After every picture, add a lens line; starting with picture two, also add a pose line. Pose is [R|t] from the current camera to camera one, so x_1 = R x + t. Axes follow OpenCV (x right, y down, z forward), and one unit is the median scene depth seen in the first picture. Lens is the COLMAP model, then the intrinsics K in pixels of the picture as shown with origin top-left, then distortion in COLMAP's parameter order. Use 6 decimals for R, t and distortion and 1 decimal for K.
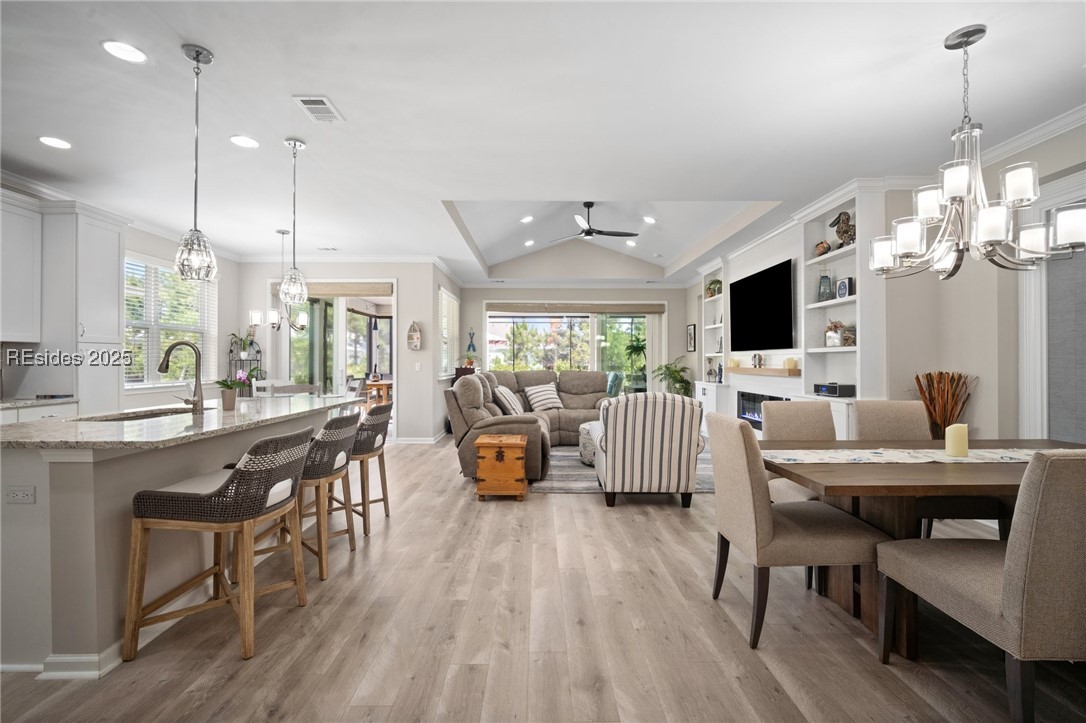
lens RADIAL K [[482.7, 0, 542.0], [0, 482.7, 358.2], [0, 0, 1]] dist [-0.010762, 0.000389]
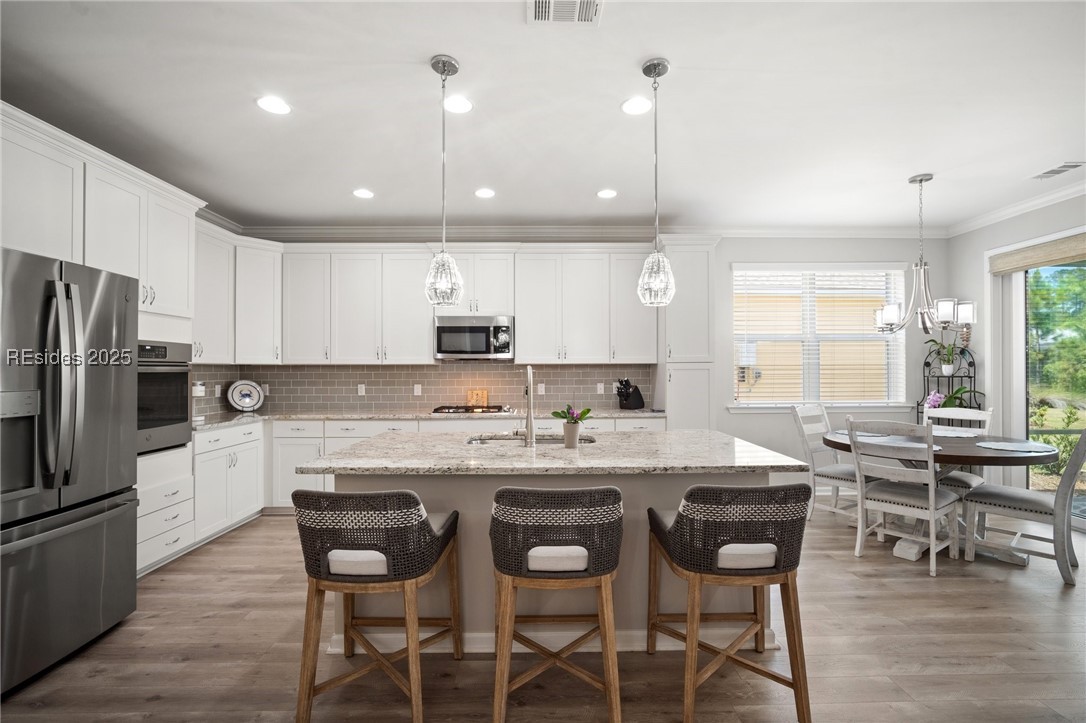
lens RADIAL K [[492.1, 0, 544.7], [0, 492.1, 360.5], [0, 0, 1]] dist [-0.008512, 0.000625]
pose [[0.005568, -0.020002, -0.999784, 0.085802], [0.007310, 0.999774, -0.019961, -0.009493], [0.999958, -0.007197, 0.005713, 0.420550]]
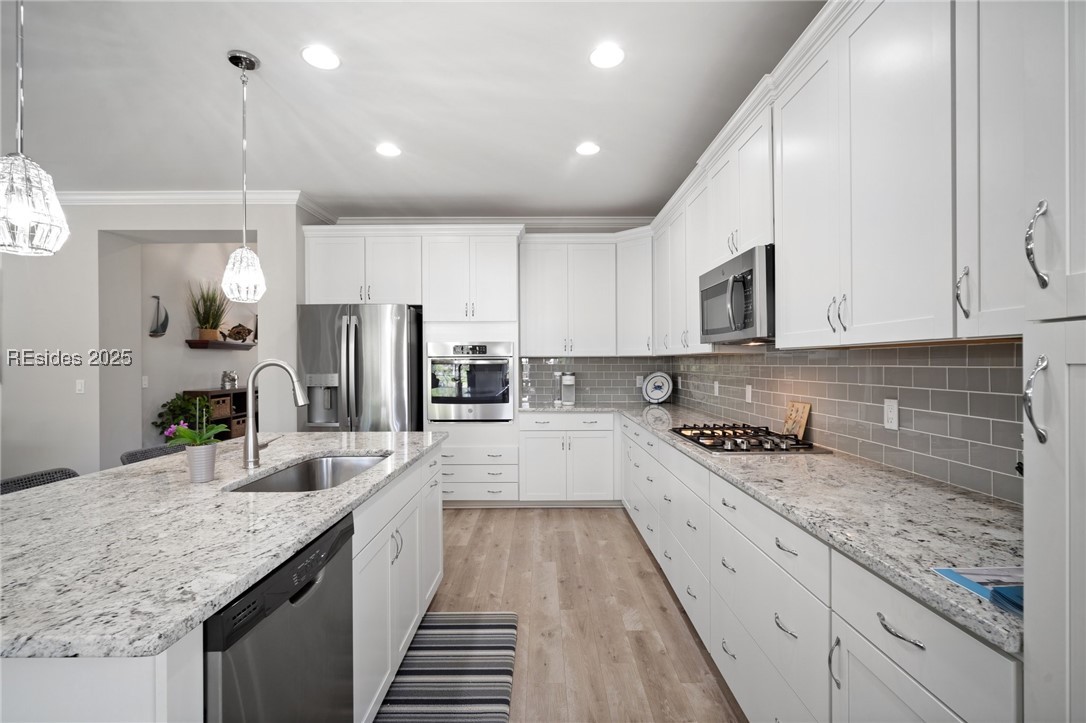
lens RADIAL K [[482.7, 0, 542.0], [0, 482.7, 358.2], [0, 0, 1]] dist [-0.010762, 0.000389]
pose [[-0.999985, 0.004548, 0.002995, -0.474926], [0.004507, 0.999902, -0.013271, -0.009753], [-0.003055, -0.013258, -0.999907, 0.693454]]
